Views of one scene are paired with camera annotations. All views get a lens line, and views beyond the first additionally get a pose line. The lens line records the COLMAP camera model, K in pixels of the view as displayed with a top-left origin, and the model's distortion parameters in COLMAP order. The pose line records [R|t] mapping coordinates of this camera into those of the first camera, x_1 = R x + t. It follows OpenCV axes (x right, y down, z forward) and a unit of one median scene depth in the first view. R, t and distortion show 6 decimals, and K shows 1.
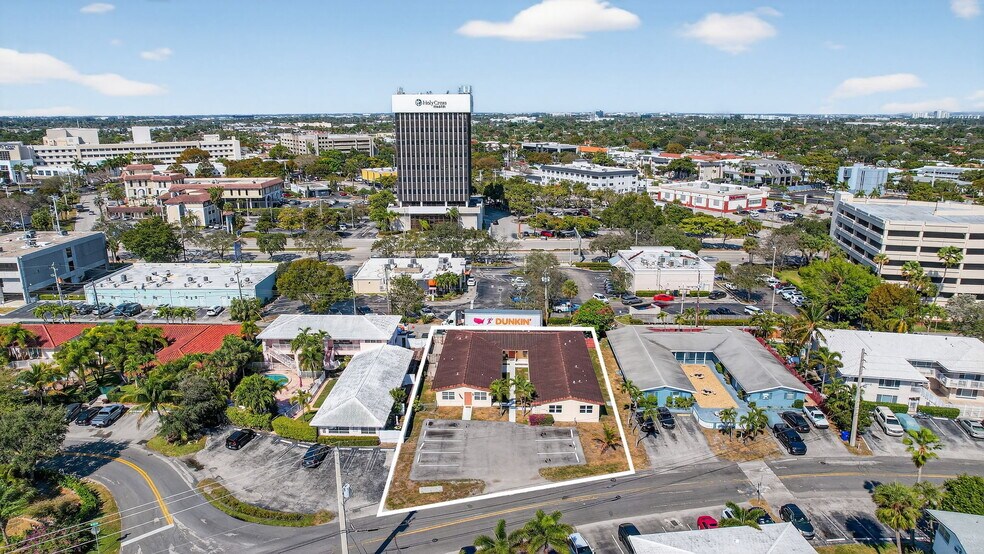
lens RADIAL K [[634.3, 0, 494.9], [0, 634.3, 265.0], [0, 0, 1]] dist [-0.070375, 0.059317]
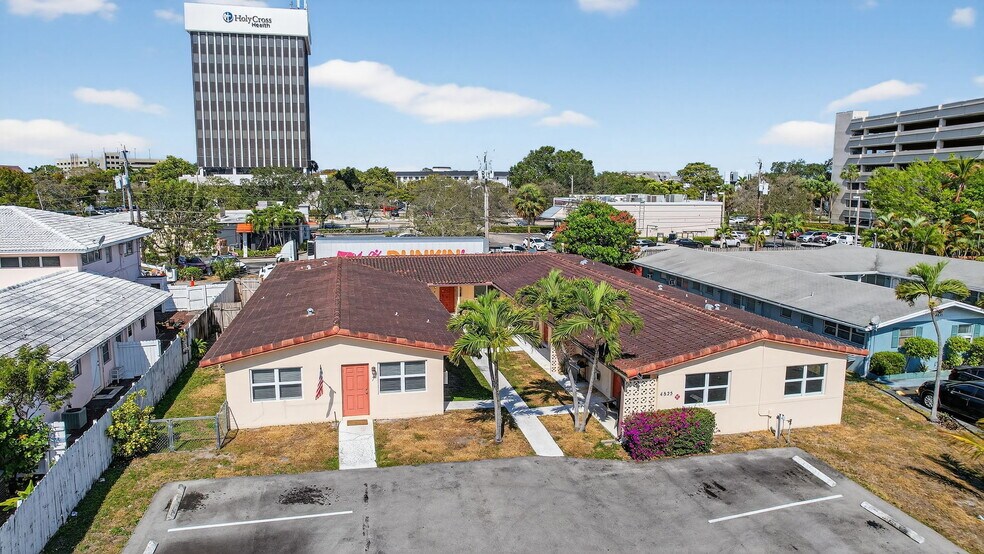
lens RADIAL K [[634.3, 0, 494.9], [0, 634.3, 265.0], [0, 0, 1]] dist [-0.070375, 0.059317]
pose [[0.966622, -0.025829, 0.254903, -0.022874], [0.052653, 0.993696, -0.098973, 0.083483], [-0.250740, 0.109091, 0.961888, 0.321788]]
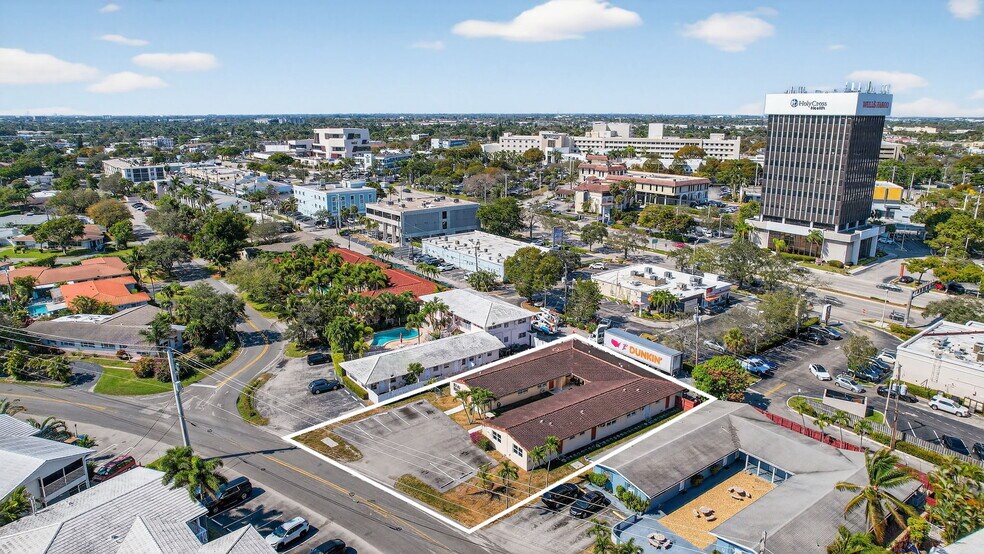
lens RADIAL K [[634.3, 0, 494.9], [0, 634.3, 265.0], [0, 0, 1]] dist [-0.070375, 0.059317]
pose [[0.621056, 0.187409, -0.761030, 0.311784], [-0.187846, 0.978283, 0.087614, -0.039751], [0.760923, 0.088543, 0.642773, 0.163685]]
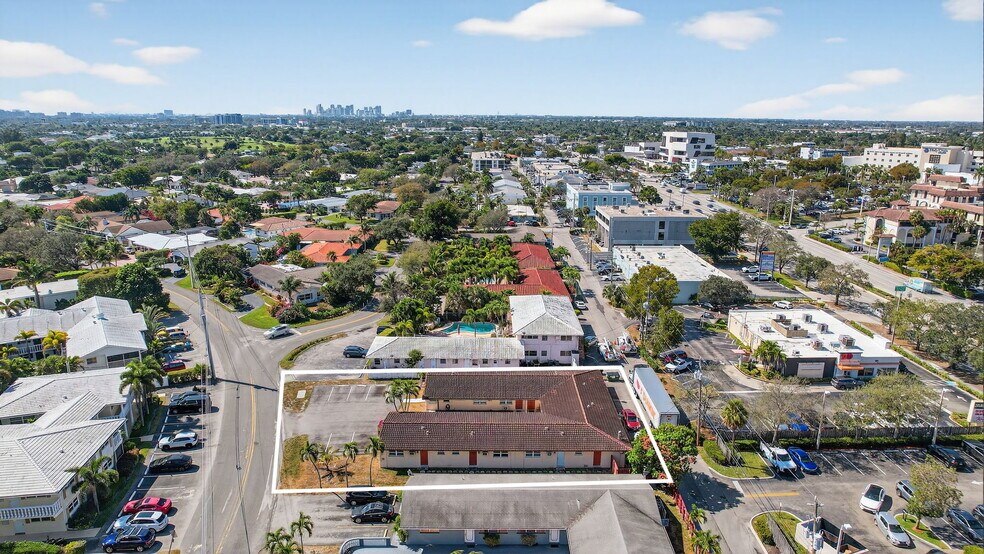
lens RADIAL K [[634.3, 0, 494.9], [0, 634.3, 265.0], [0, 0, 1]] dist [-0.070375, 0.059317]
pose [[0.031361, 0.235682, -0.971324, 0.400132], [-0.244149, 0.944170, 0.221211, -0.104139], [0.969231, 0.230210, 0.087151, 0.426787]]
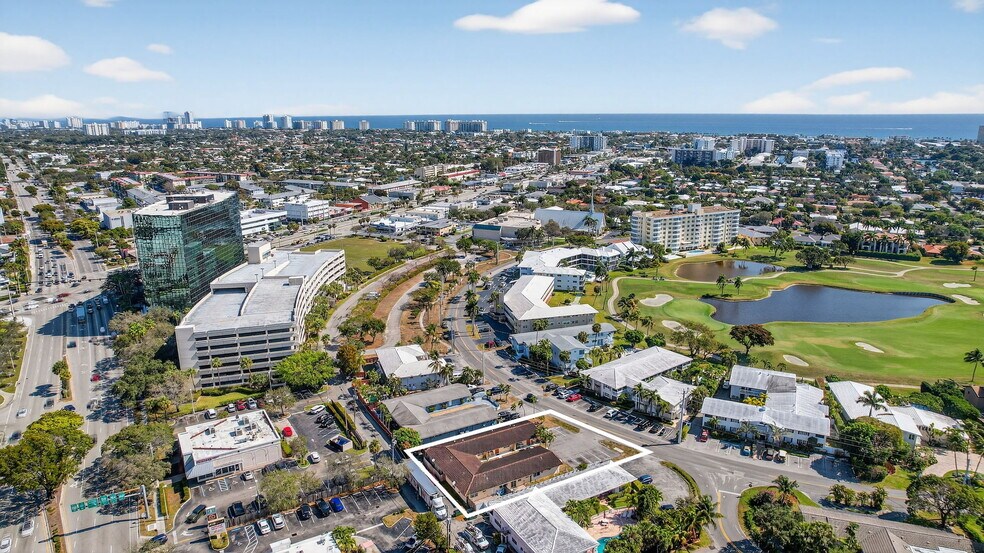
lens RADIAL K [[634.3, 0, 494.9], [0, 634.3, 264.5], [0, 0, 1]] dist [-0.070375, 0.059317]
pose [[-0.515553, -0.199303, 0.833357, -0.567963], [0.212004, 0.912664, 0.349425, -0.397000], [-0.830217, 0.356822, -0.428273, 0.735141]]
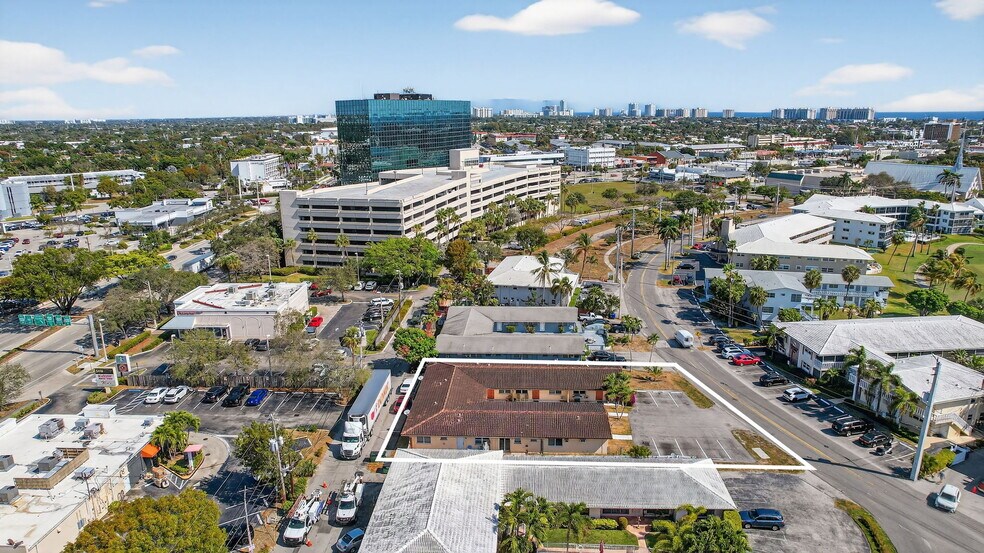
lens RADIAL K [[634.3, 0, 494.9], [0, 634.3, 264.5], [0, 0, 1]] dist [-0.070375, 0.059317]
pose [[0.025509, -0.236144, 0.971383, -0.389413], [0.247864, 0.942851, 0.222698, -0.113016], [-0.968459, 0.235090, 0.082583, 0.450852]]
